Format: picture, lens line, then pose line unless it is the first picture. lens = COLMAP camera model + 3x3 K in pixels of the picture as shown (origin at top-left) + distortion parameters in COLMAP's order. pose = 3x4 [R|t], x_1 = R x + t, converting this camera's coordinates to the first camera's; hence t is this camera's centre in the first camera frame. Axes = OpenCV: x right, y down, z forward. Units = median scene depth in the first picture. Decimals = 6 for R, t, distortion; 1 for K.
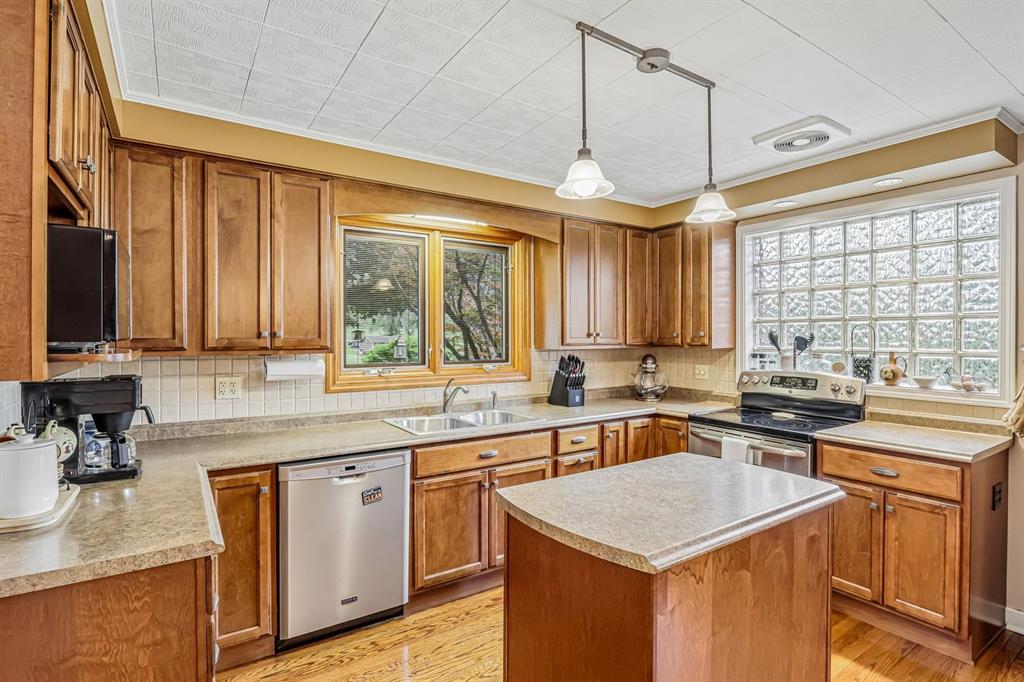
lens RADIAL K [[494.5, 0, 508.7], [0, 494.5, 335.8], [0, 0, 1]] dist [-0.012209, -0.001415]
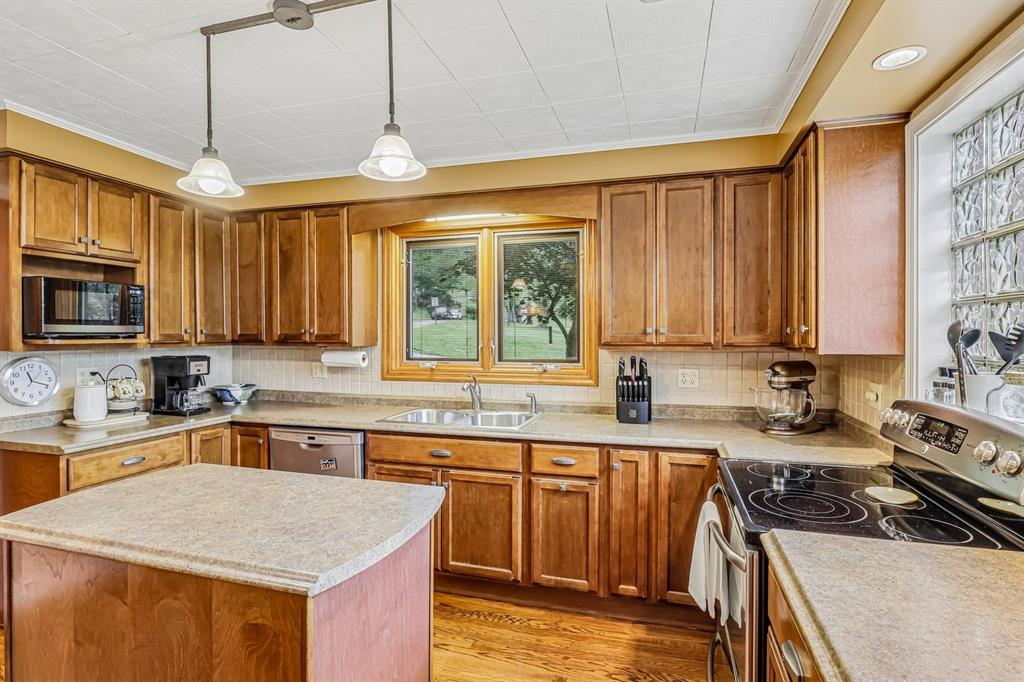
lens RADIAL K [[491.1, 0, 538.6], [0, 491.1, 339.0], [0, 0, 1]] dist [-0.024354, 0.002940]
pose [[0.671812, 0.008263, -0.740675, 0.729202], [-0.002581, 0.999958, 0.008815, 0.003836], [0.740717, -0.004010, 0.671805, 0.446173]]
